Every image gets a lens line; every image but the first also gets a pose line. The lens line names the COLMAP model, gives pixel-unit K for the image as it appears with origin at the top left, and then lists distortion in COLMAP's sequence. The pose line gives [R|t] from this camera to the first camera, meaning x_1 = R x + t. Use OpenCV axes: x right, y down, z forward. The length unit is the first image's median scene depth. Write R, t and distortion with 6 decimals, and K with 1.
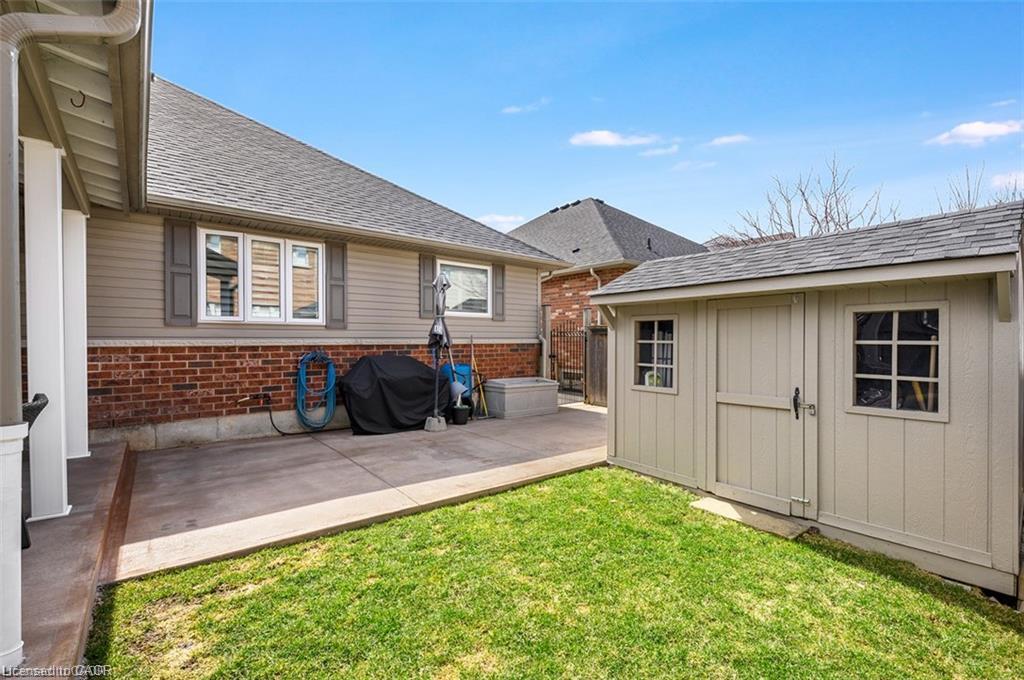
lens RADIAL K [[436.7, 0, 507.9], [0, 436.7, 342.6], [0, 0, 1]] dist [0.015007, -0.000619]
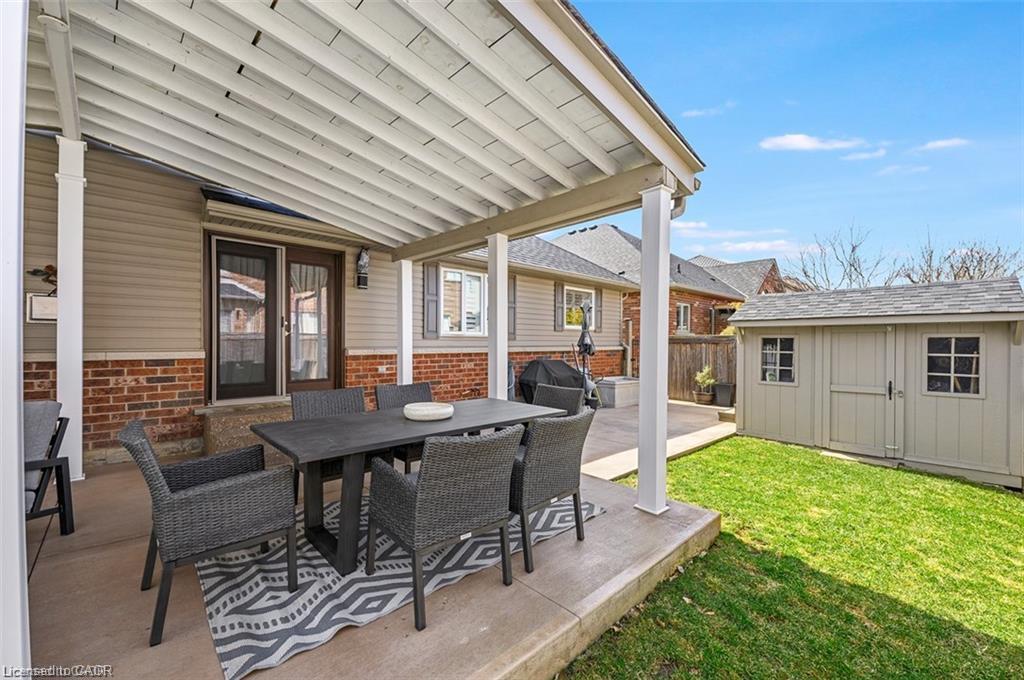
lens RADIAL K [[413.0, 0, 515.5], [0, 413.0, 340.4], [0, 0, 1]] dist [0.010328, -0.000855]
pose [[0.996000, 0.005496, 0.089185, -0.620800], [-0.004568, 0.999933, -0.010607, -0.020002], [-0.089237, 0.010157, 0.995959, -0.313274]]
